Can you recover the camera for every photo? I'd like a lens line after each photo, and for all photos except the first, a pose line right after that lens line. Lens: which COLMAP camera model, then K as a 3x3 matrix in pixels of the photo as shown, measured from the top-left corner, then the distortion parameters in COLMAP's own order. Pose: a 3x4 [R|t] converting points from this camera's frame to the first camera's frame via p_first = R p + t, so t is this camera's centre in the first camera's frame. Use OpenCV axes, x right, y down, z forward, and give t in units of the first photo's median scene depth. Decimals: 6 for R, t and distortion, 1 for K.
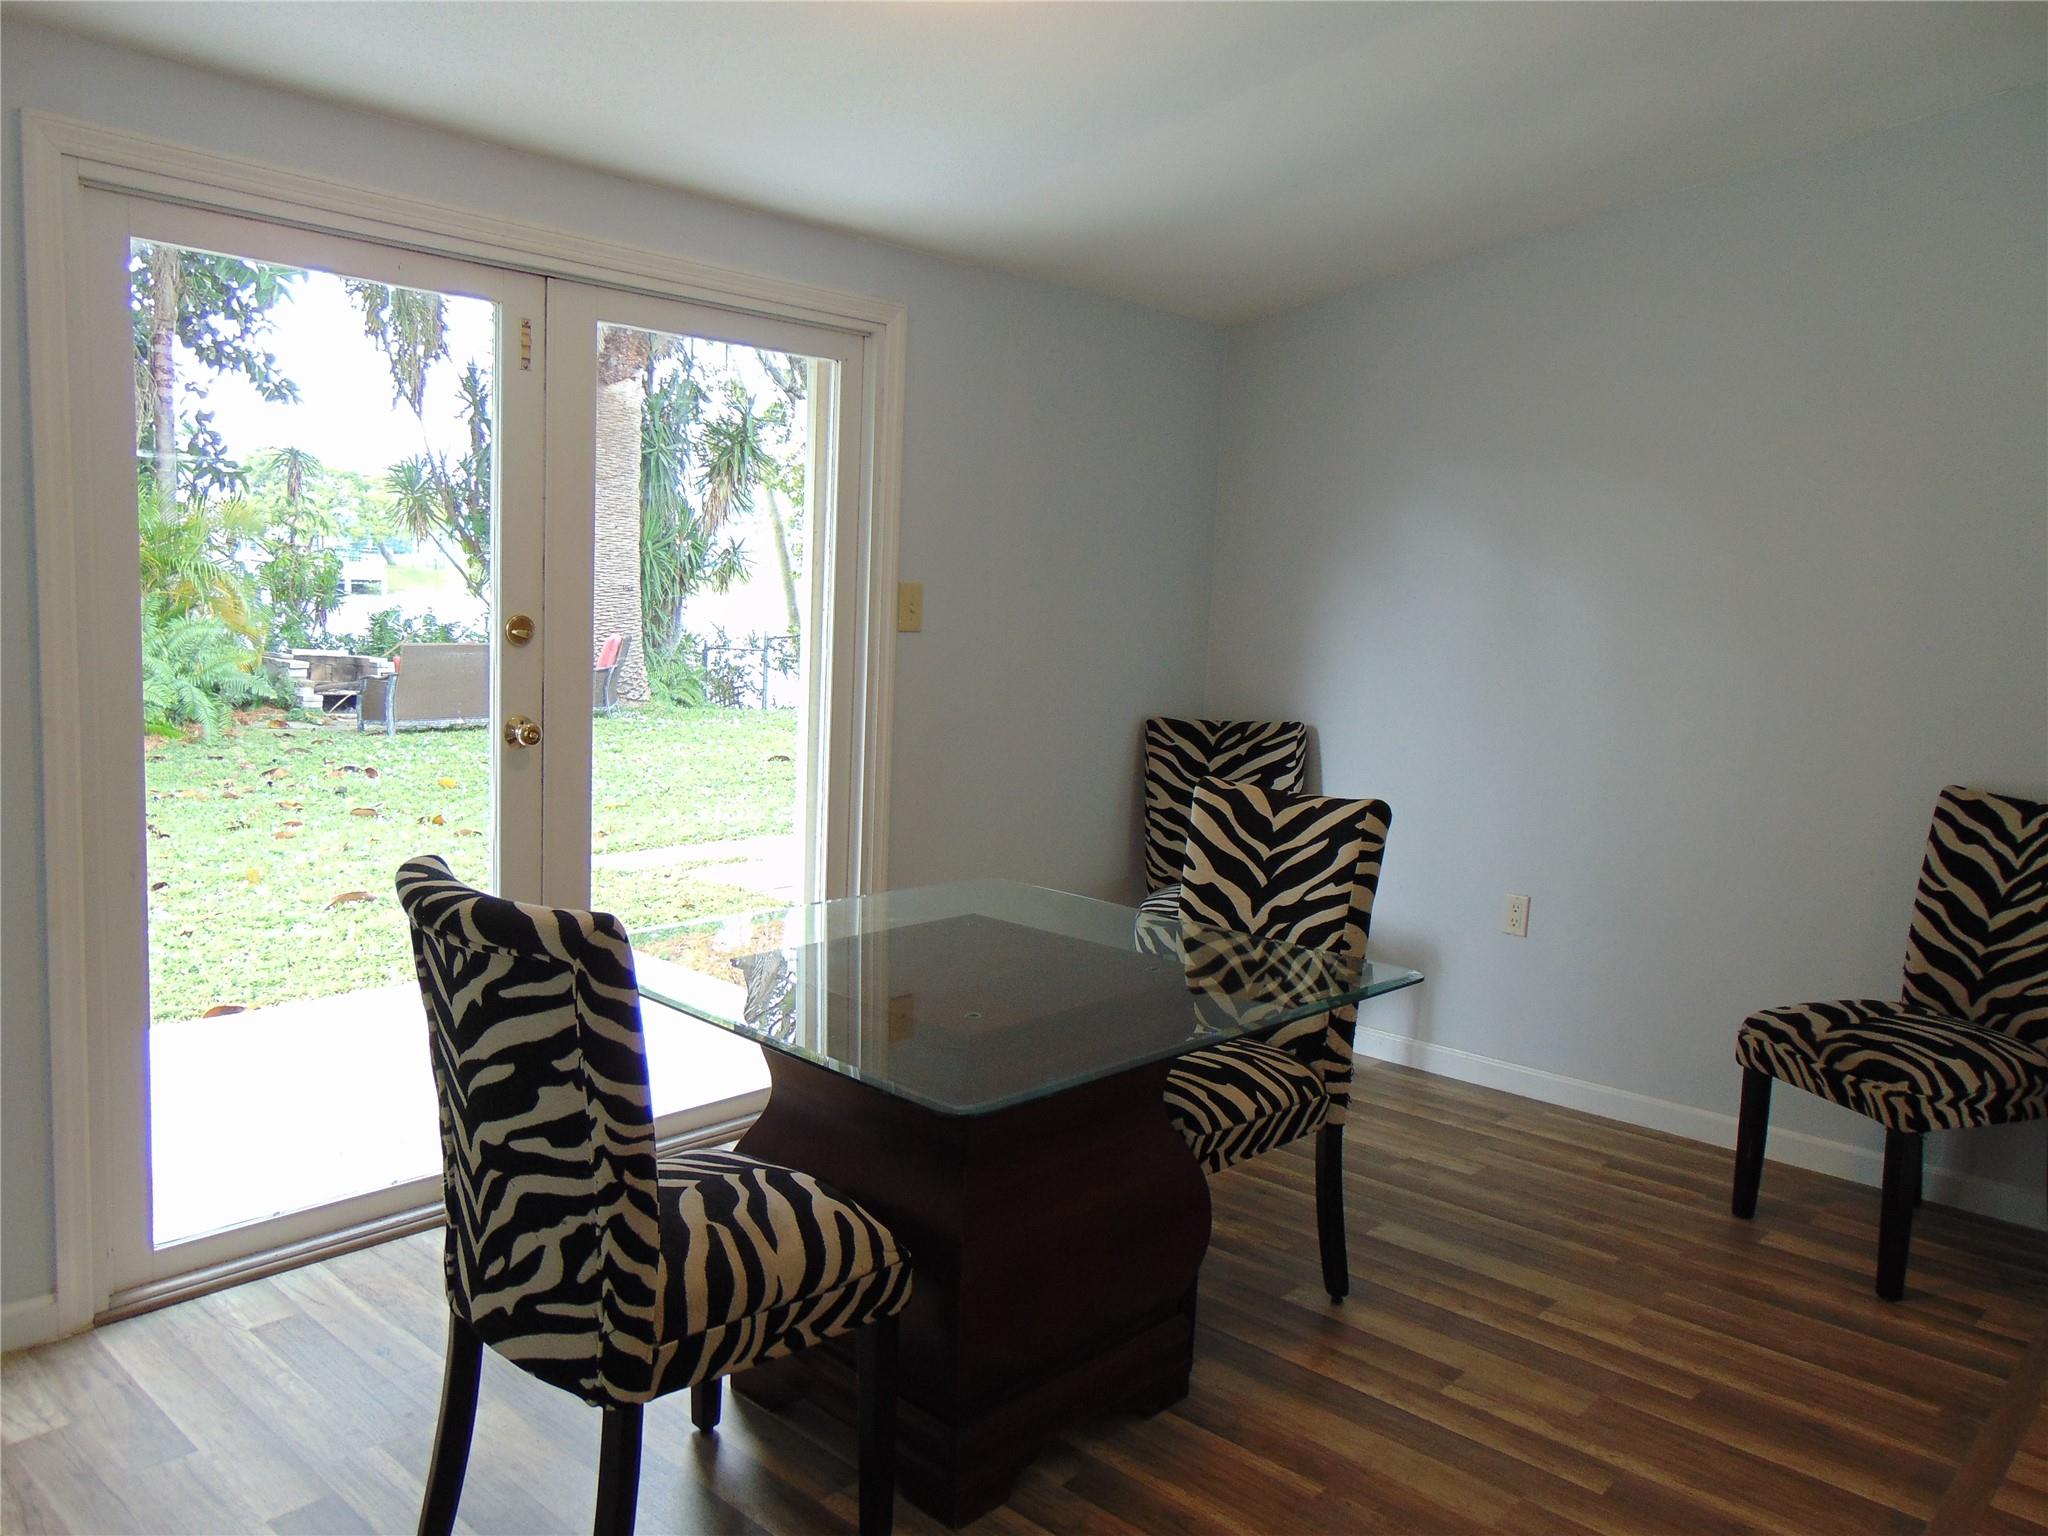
lens RADIAL K [[1543.3, 0, 1024.0], [0, 1543.3, 768.0], [0, 0, 1]] dist [-0.045763, 0.094442]
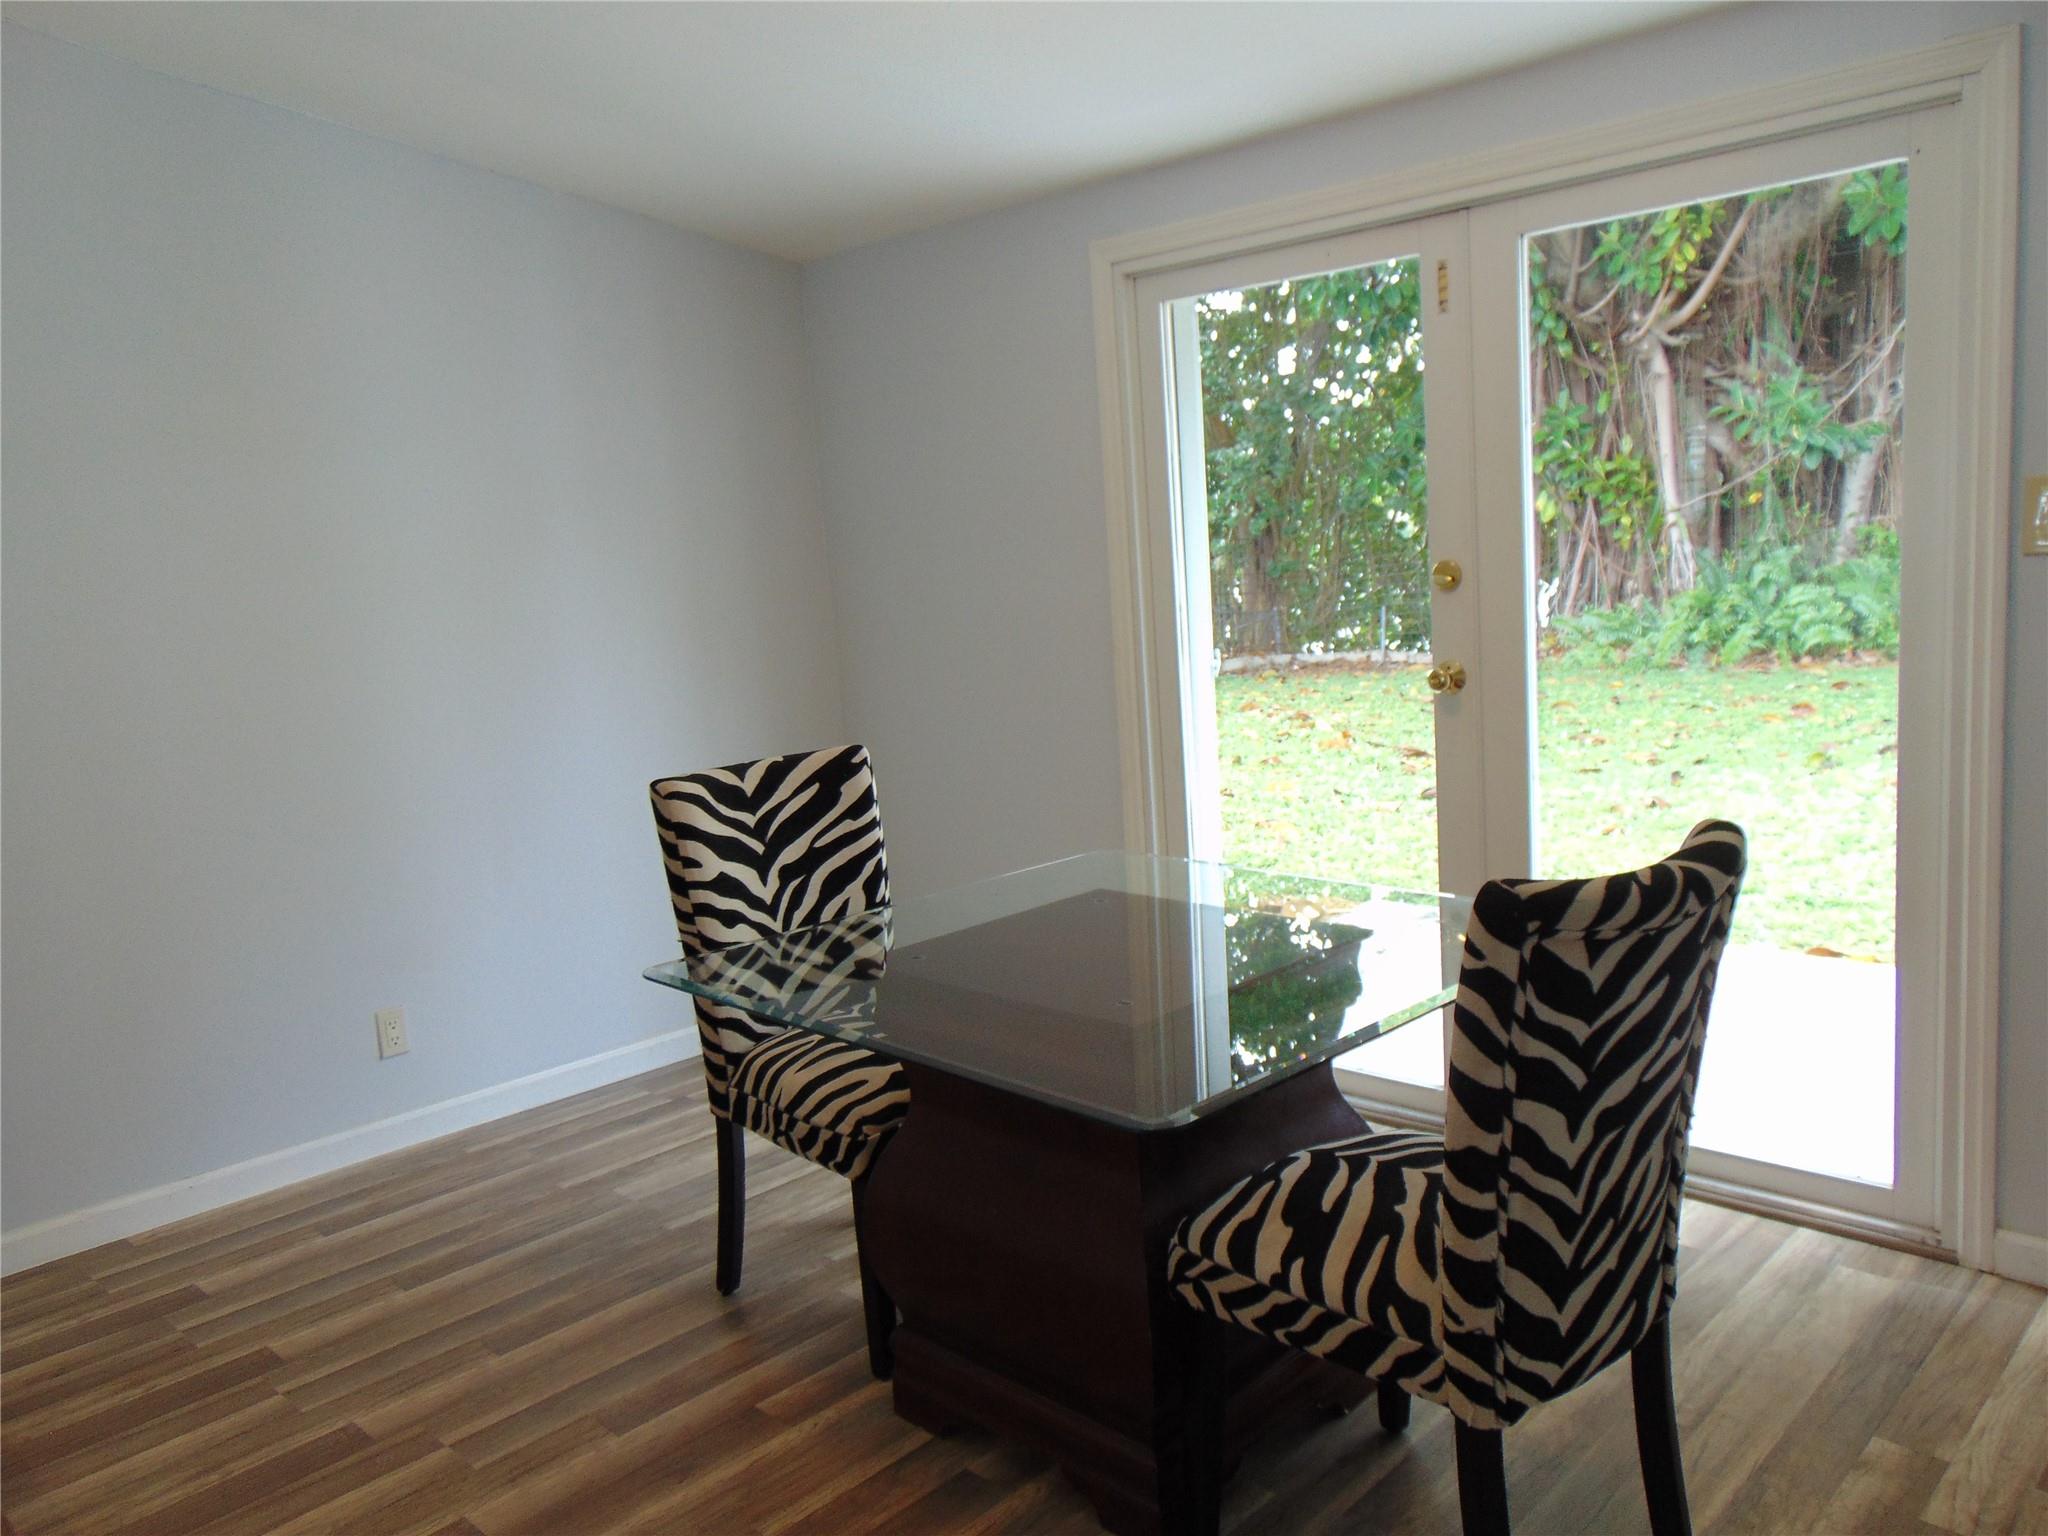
lens RADIAL K [[1543.3, 0, 1024.0], [0, 1543.3, 768.0], [0, 0, 1]] dist [-0.045763, 0.094442]
pose [[-0.030518, 0.111331, -0.993315, 0.801797], [-0.058325, 0.991886, 0.112963, -0.072710], [0.997831, 0.061383, -0.023777, 0.879361]]
